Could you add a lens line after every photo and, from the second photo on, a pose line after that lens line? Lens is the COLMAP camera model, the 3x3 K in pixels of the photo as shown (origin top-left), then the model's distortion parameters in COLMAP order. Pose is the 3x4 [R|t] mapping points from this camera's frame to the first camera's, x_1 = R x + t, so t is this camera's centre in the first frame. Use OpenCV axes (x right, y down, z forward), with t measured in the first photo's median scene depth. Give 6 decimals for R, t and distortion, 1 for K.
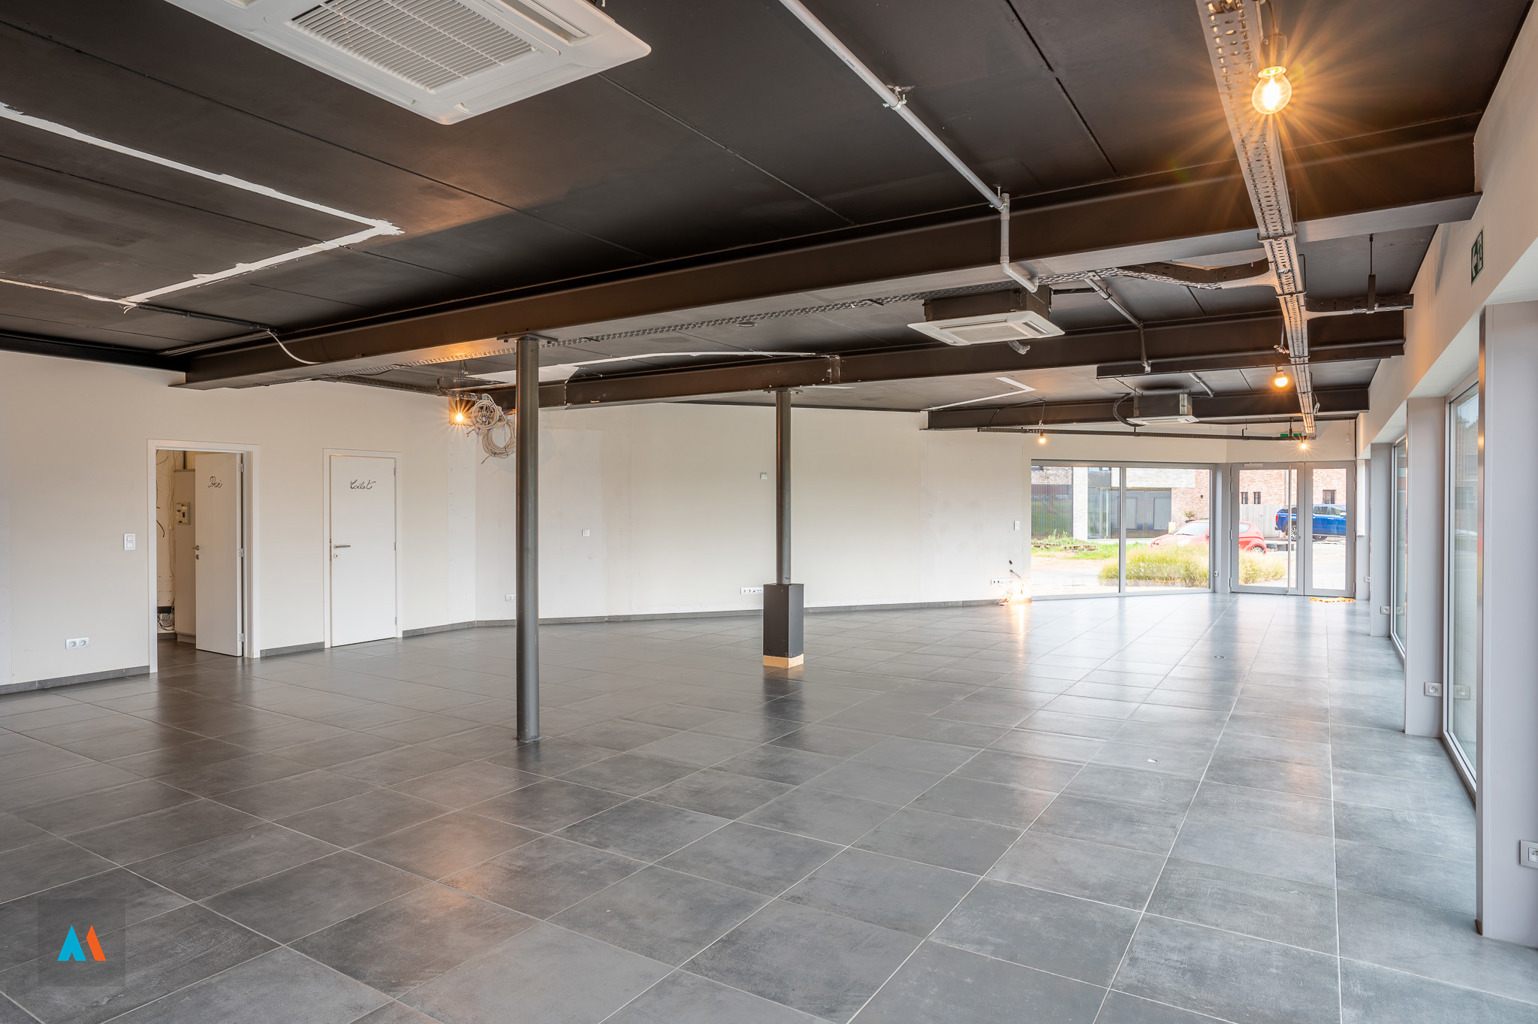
lens RADIAL K [[885.1, 0, 774.5], [0, 885.1, 510.1], [0, 0, 1]] dist [-0.032104, 0.000851]
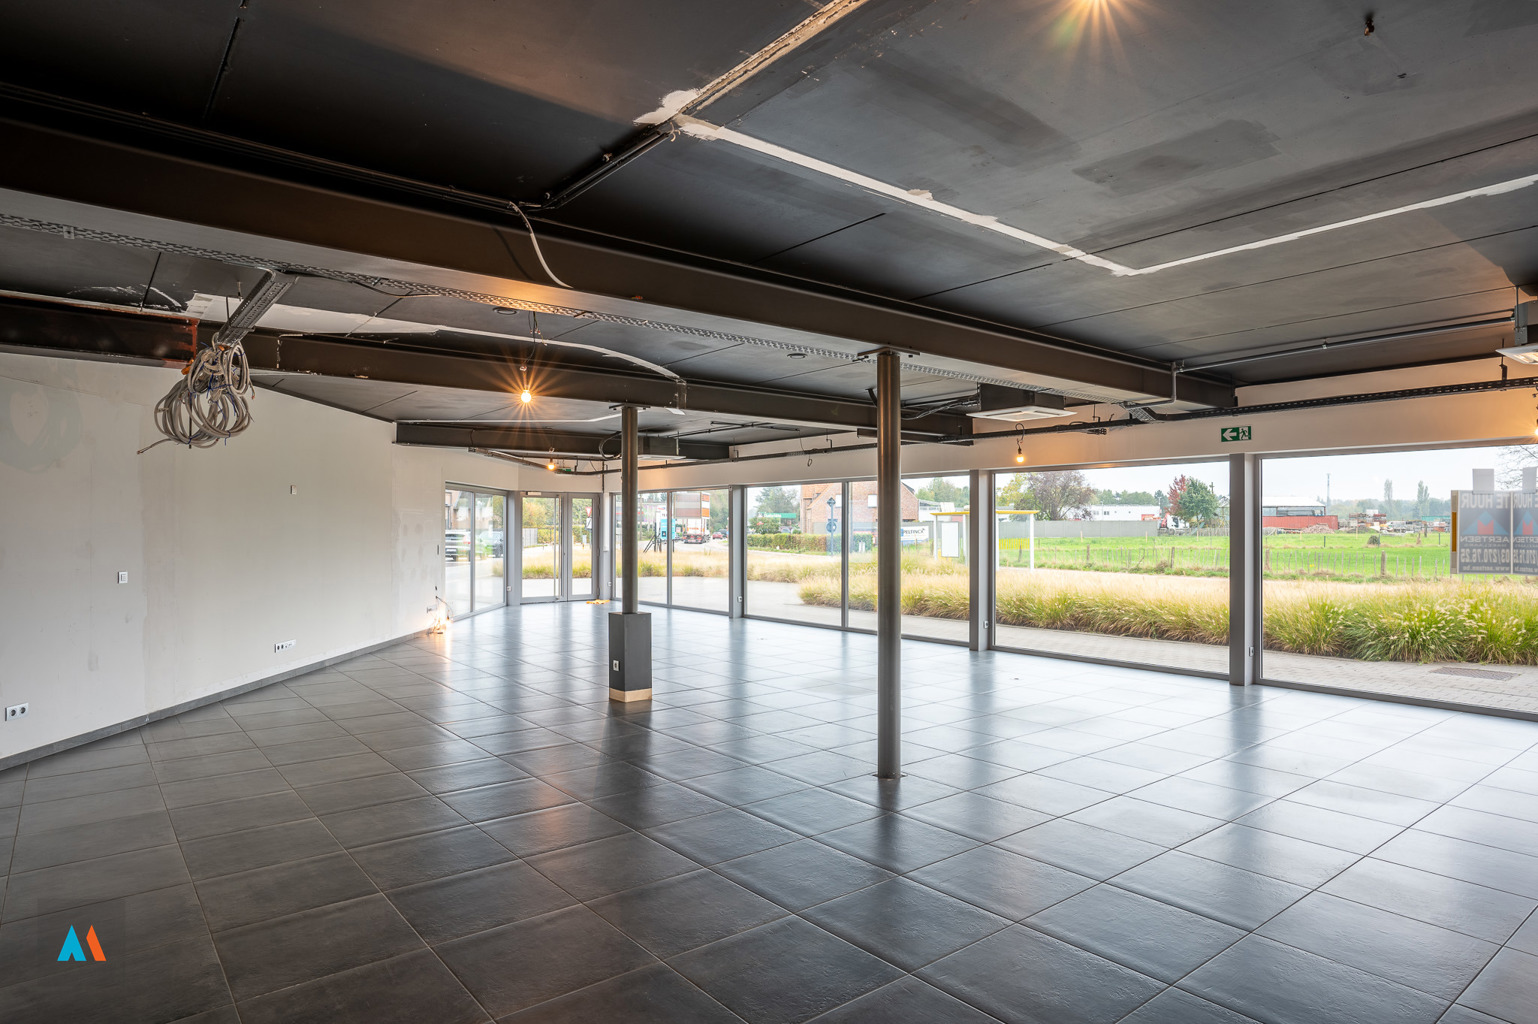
lens RADIAL K [[885.1, 0, 774.0], [0, 885.1, 516.1], [0, 0, 1]] dist [-0.032104, 0.000851]
pose [[0.334331, 0.010589, 0.942396, -0.852336], [0.008344, 0.999864, -0.014194, -0.003197], [-0.942419, 0.012609, 0.334198, 0.556569]]
